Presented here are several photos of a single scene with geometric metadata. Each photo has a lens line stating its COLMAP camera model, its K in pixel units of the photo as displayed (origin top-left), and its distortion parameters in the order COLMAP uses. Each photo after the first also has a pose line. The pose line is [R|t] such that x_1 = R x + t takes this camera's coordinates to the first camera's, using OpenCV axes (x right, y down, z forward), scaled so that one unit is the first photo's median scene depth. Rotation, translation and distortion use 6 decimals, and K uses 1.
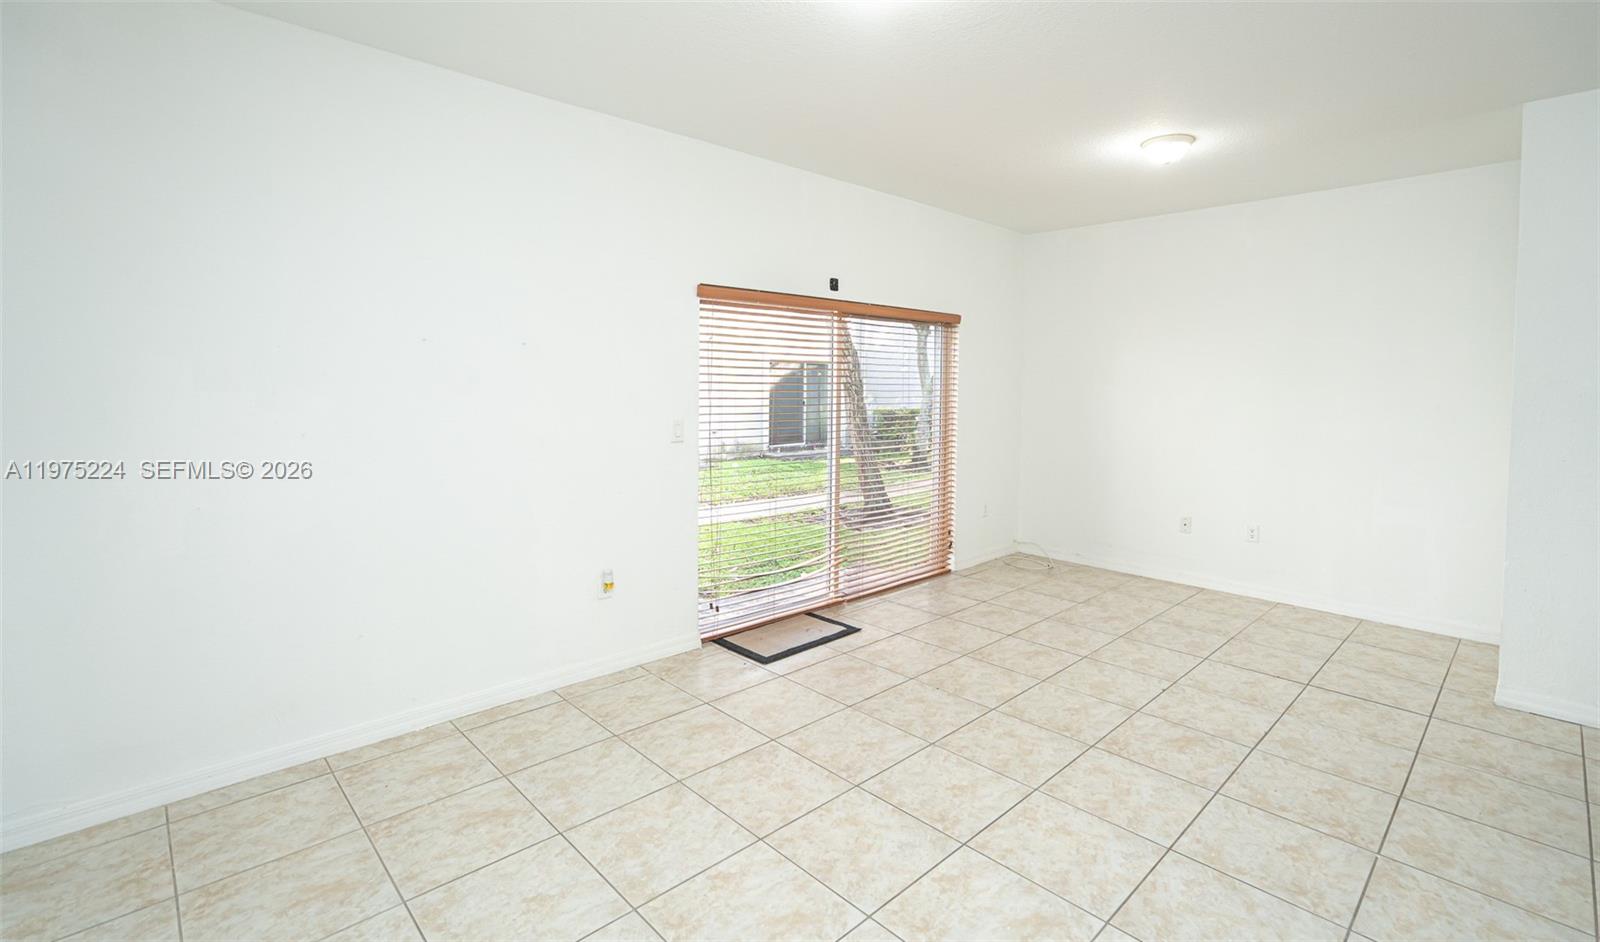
lens RADIAL K [[718.4, 0, 805.3], [0, 718.4, 463.1], [0, 0, 1]] dist [-0.016918, 0.009072]
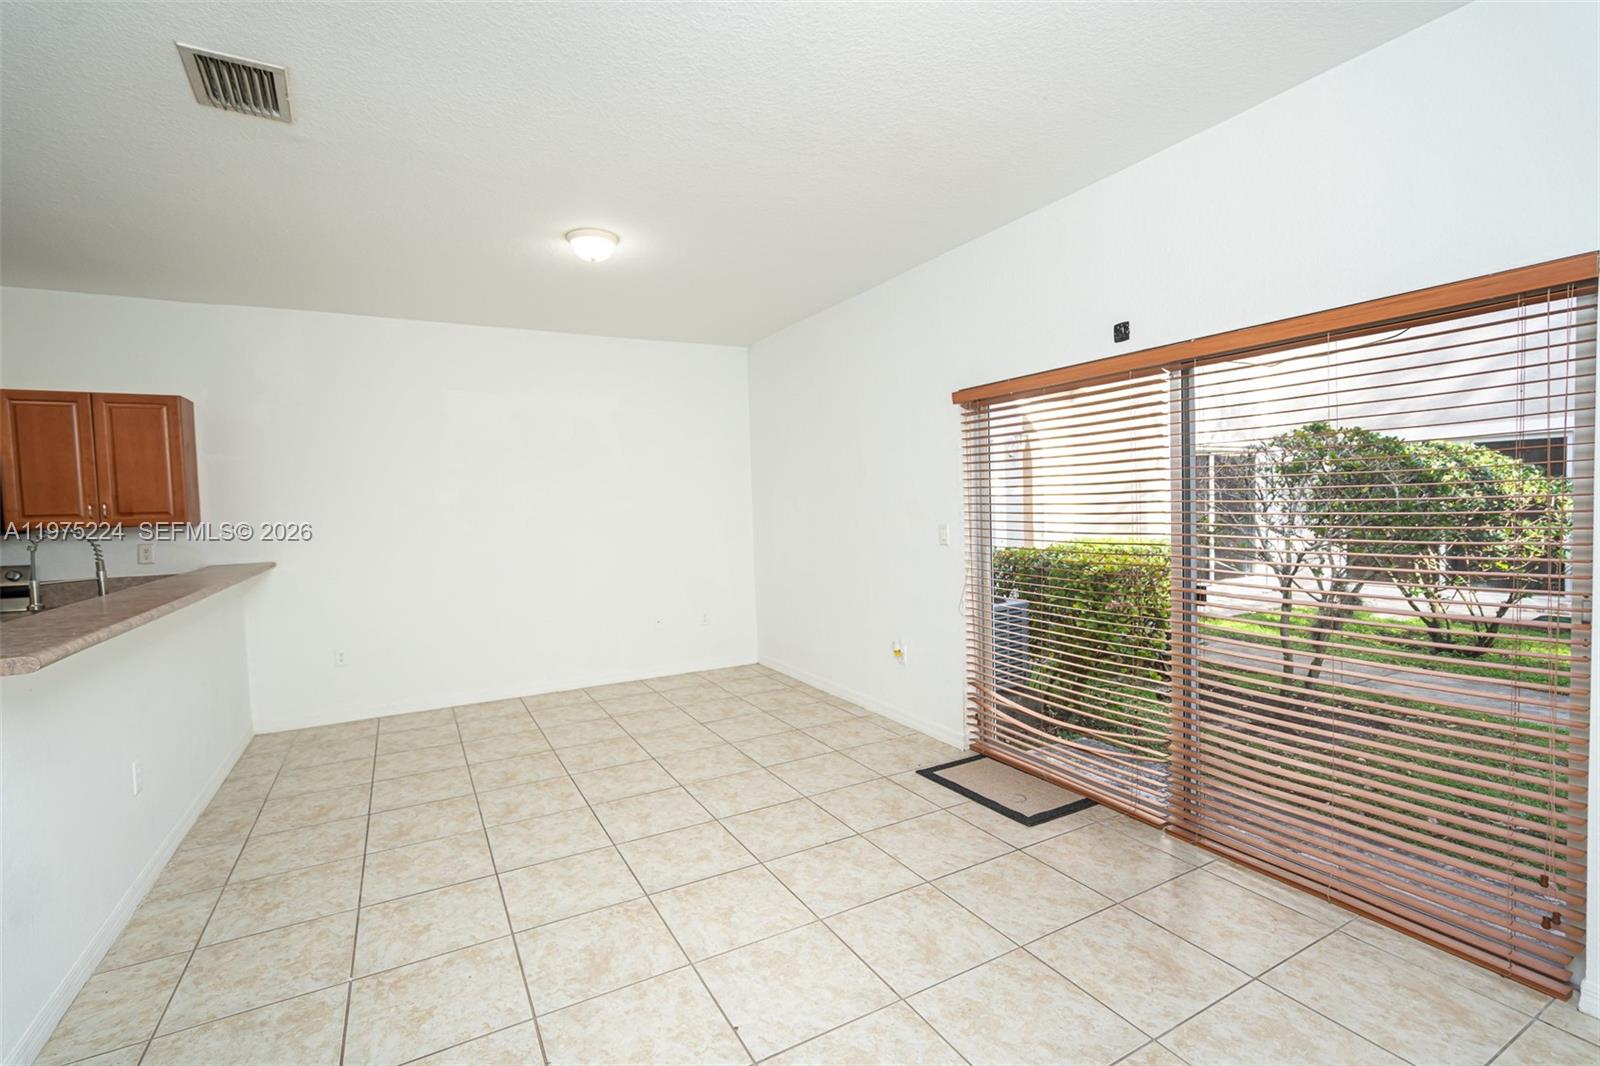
lens RADIAL K [[727.7, 0, 800.0], [0, 727.7, 533.0], [0, 0, 1]] dist [-0.024882, 0.015443]
pose [[-0.257200, 0.039566, -0.965548, 1.159065], [-0.081446, 0.994719, 0.062456, -0.121896], [0.962920, 0.094704, -0.252619, 1.314218]]
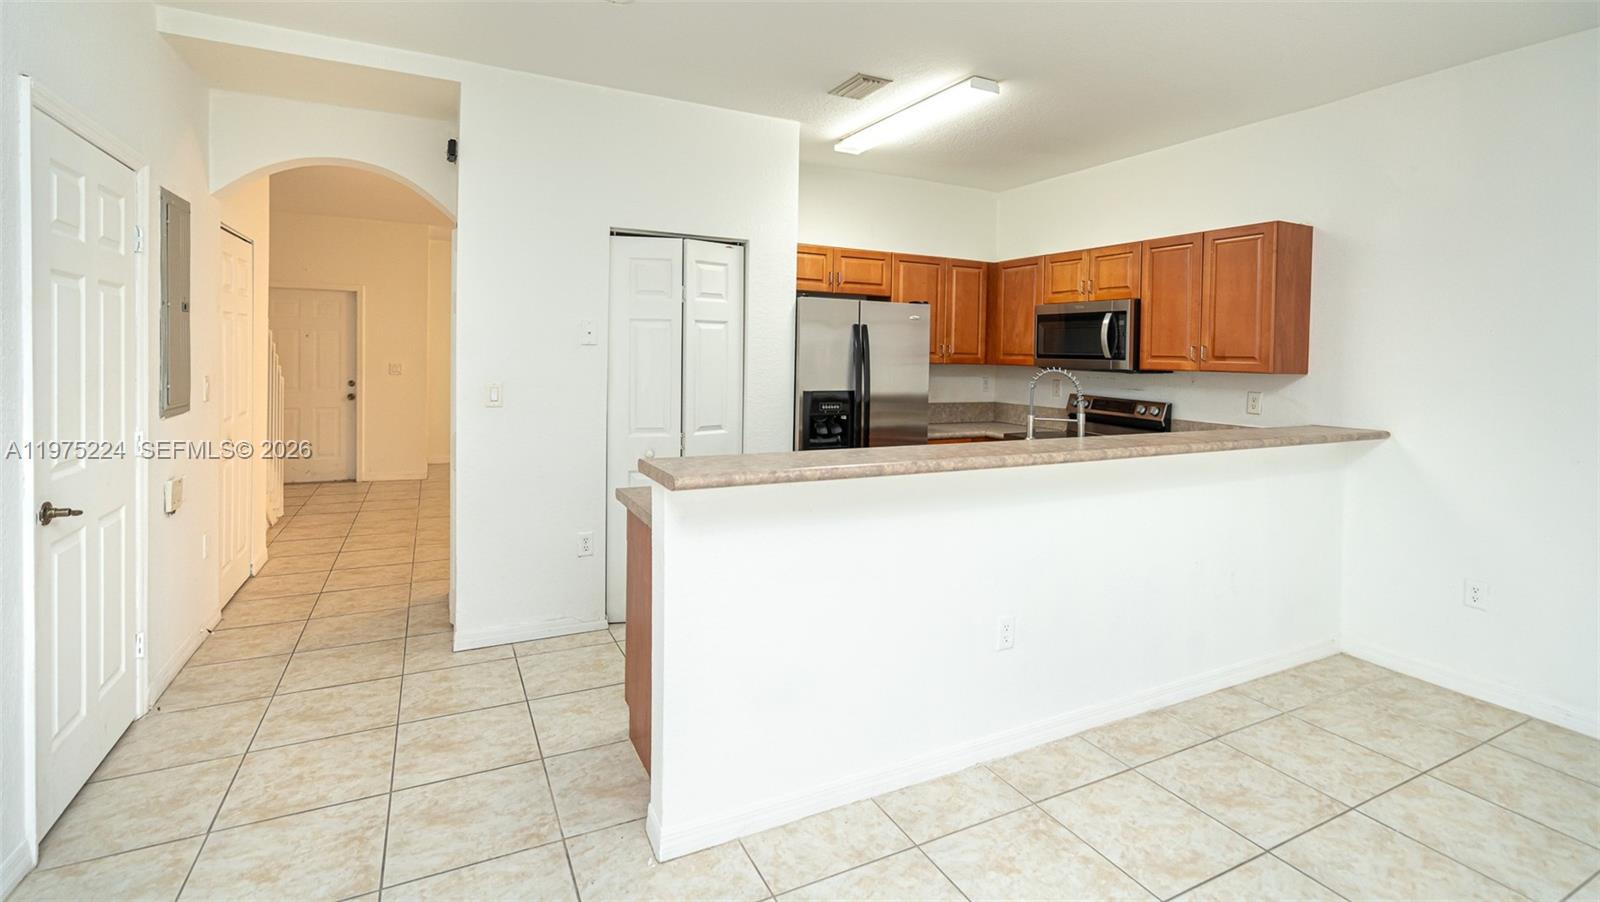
lens RADIAL K [[725.1, 0, 803.7], [0, 725.1, 367.8], [0, 0, 1]] dist [-0.002131, 0.000171]
pose [[-0.957654, -0.034294, 0.285872, 0.510370], [0.002426, 0.991885, 0.127116, -0.114938], [-0.287911, 0.122427, -0.949799, 1.163512]]
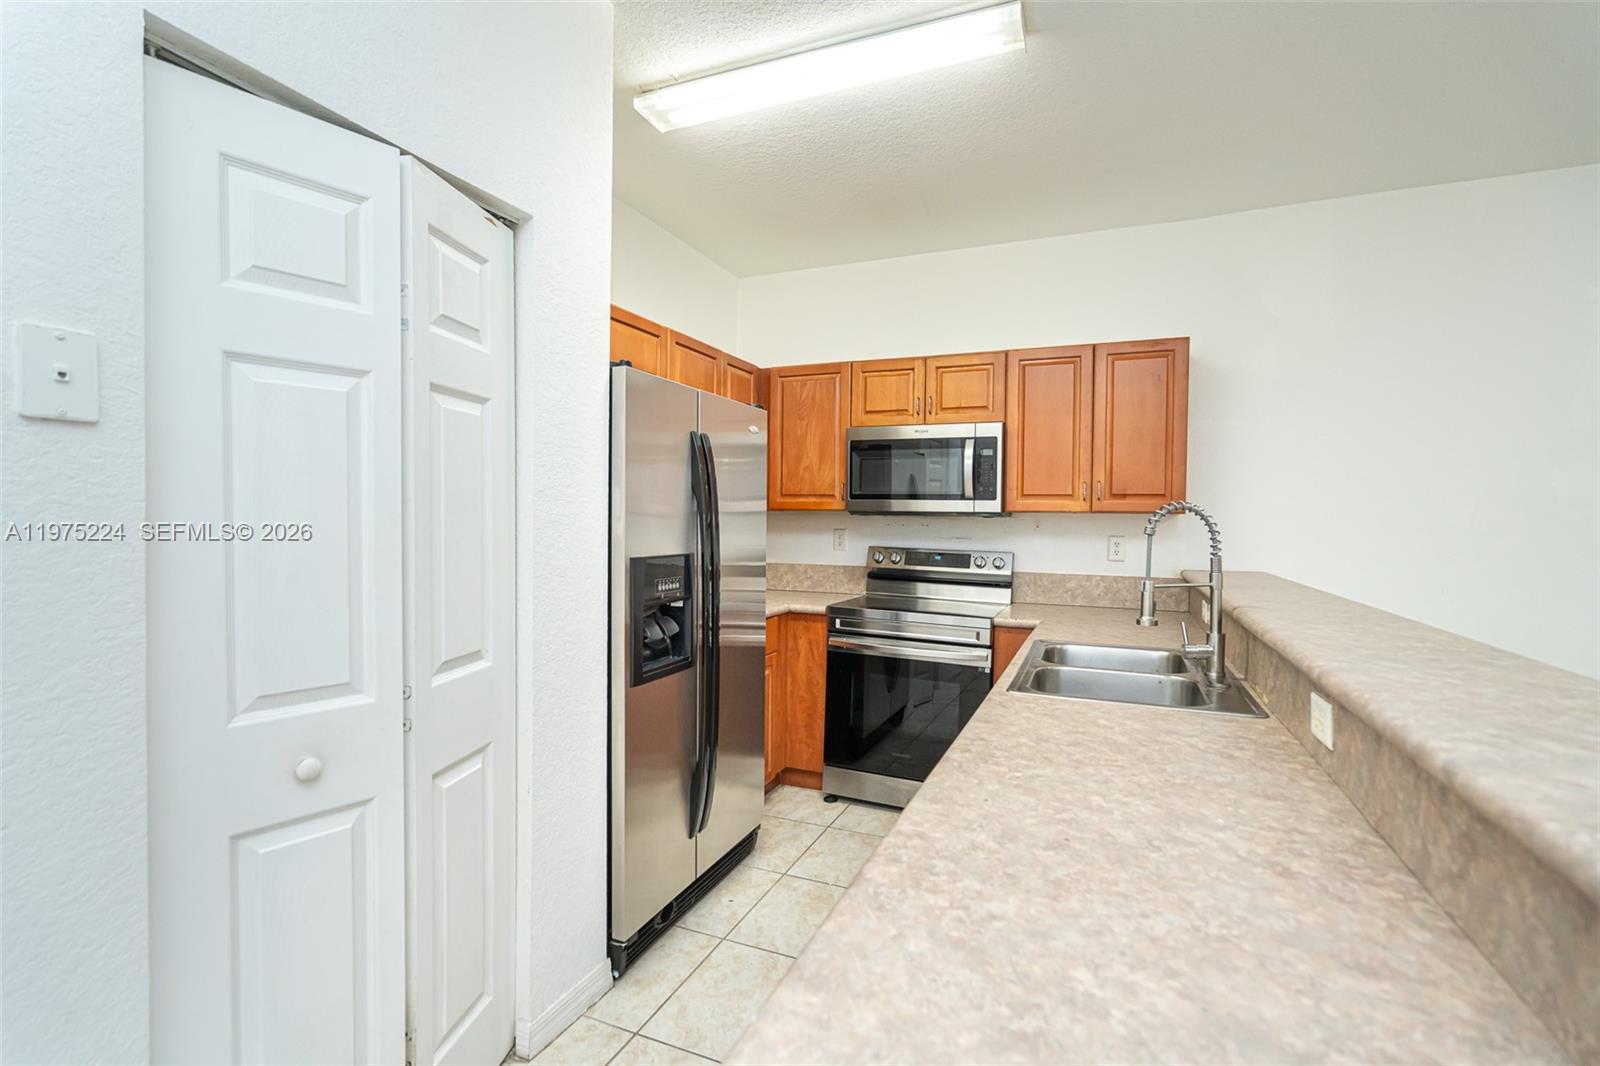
lens RADIAL K [[727.7, 0, 800.0], [0, 727.7, 533.0], [0, 0, 1]] dist [-0.024882, 0.015443]
pose [[-0.918509, -0.013385, -0.395173, 1.024819], [-0.065219, 0.990866, 0.118028, -0.010951], [0.389983, 0.134183, -0.910993, 0.543474]]
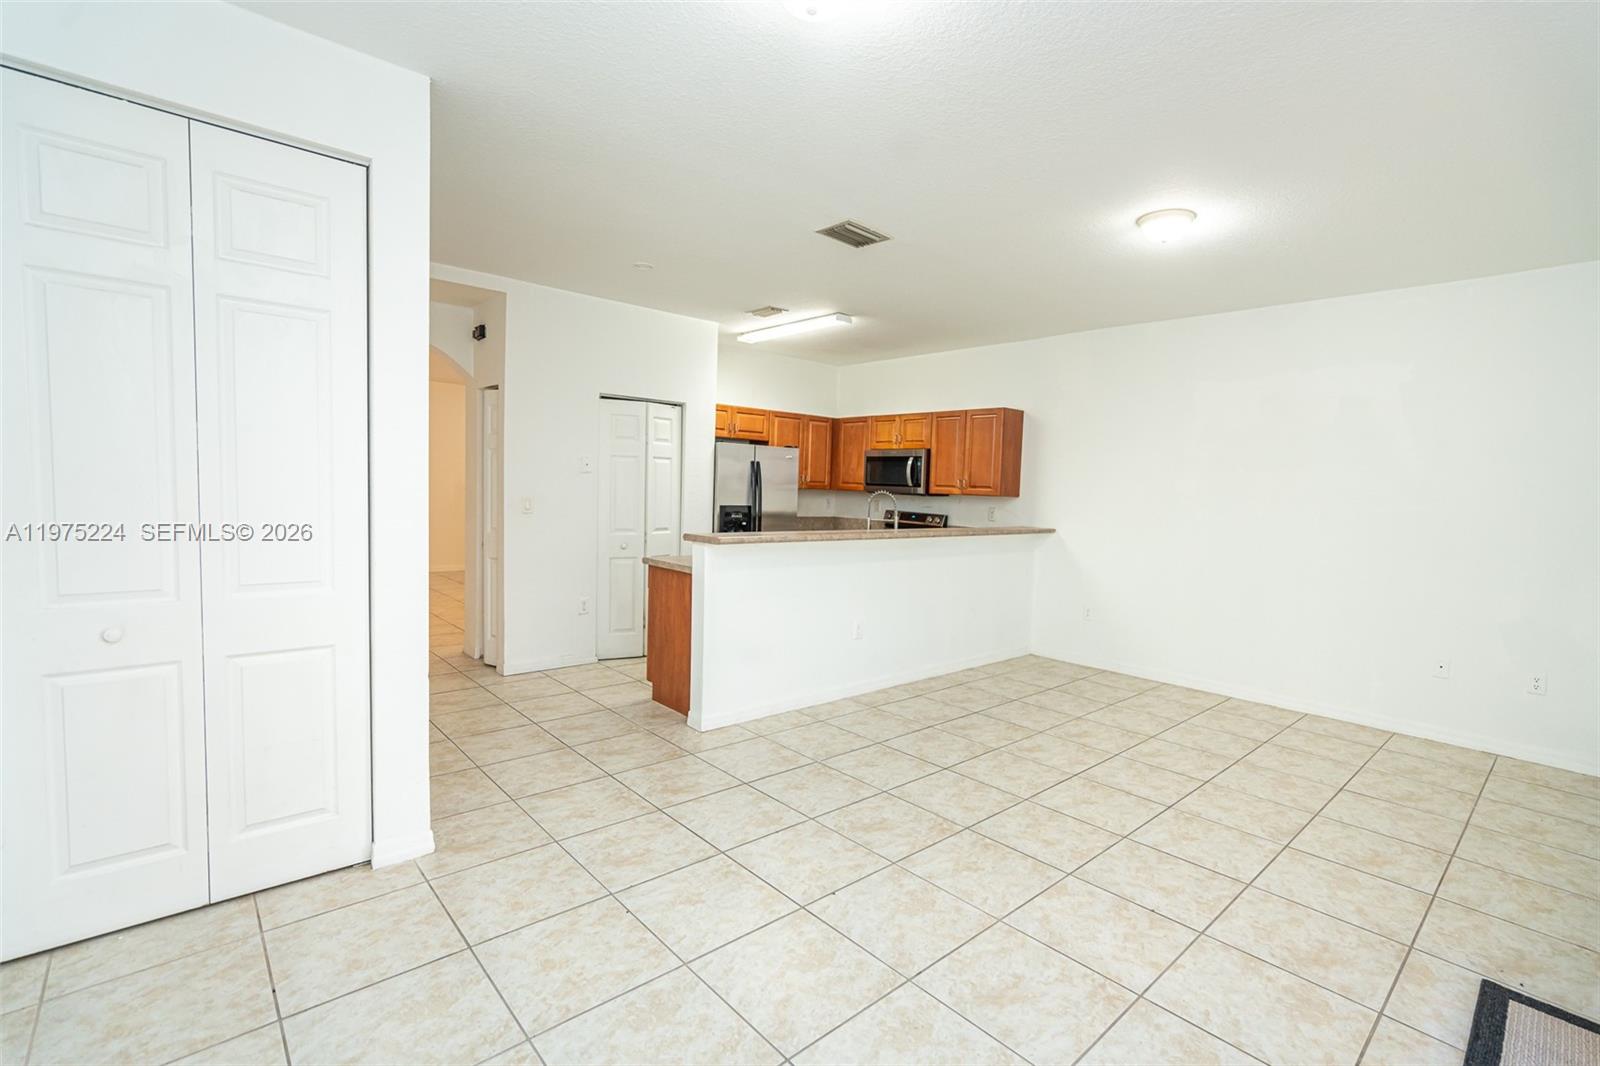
lens RADIAL K [[727.7, 0, 800.0], [0, 727.7, 533.0], [0, 0, 1]] dist [-0.024882, 0.015443]
pose [[-0.998269, -0.046174, 0.036437, 0.597790], [-0.039164, 0.983974, 0.173959, -0.186496], [-0.043886, 0.172231, -0.984079, 1.883920]]
